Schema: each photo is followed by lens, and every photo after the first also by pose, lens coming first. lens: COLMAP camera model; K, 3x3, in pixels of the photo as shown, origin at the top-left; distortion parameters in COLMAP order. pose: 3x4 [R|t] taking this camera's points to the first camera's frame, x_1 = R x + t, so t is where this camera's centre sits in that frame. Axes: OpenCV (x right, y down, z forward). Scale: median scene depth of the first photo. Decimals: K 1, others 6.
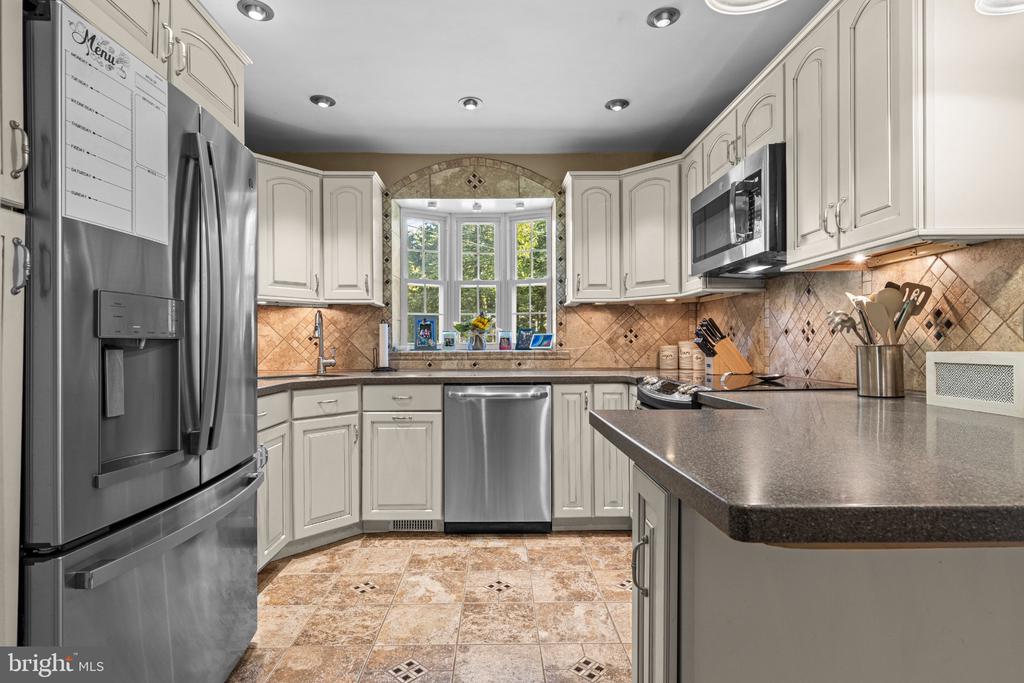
lens RADIAL K [[512.8, 0, 512.0], [0, 512.8, 341.5], [0, 0, 1]] dist [0.005300, 0.000223]
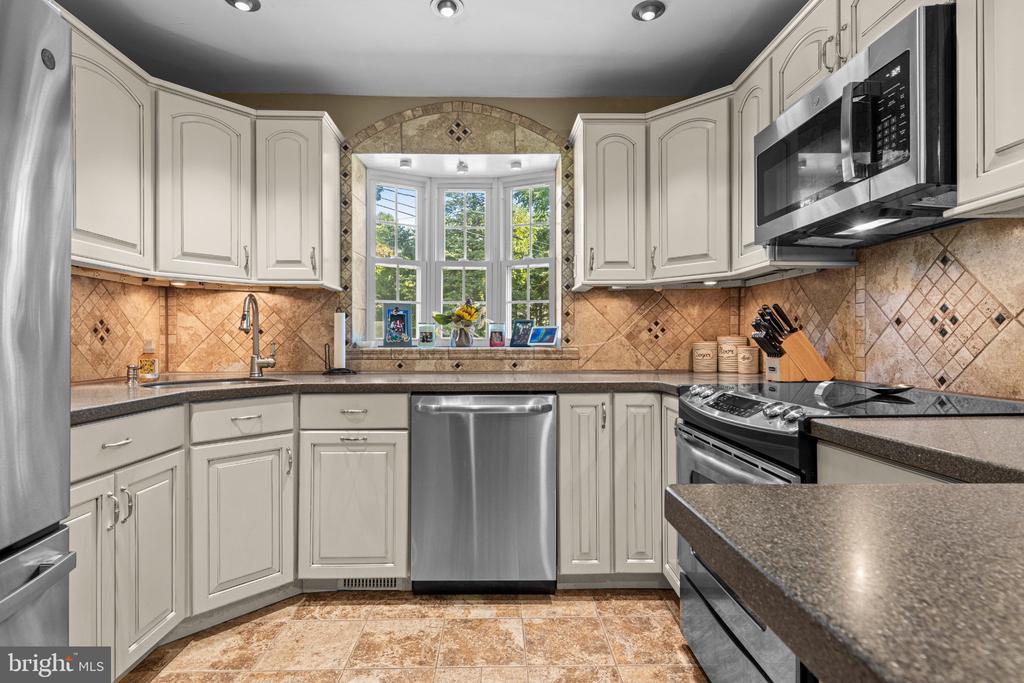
lens RADIAL K [[512.8, 0, 512.0], [0, 512.8, 341.5], [0, 0, 1]] dist [0.005300, 0.000223]
pose [[0.999991, 0.003101, 0.003021, 0.009609], [-0.003117, 0.999982, 0.005120, 0.004917], [-0.003005, -0.005129, 0.999982, 0.258692]]
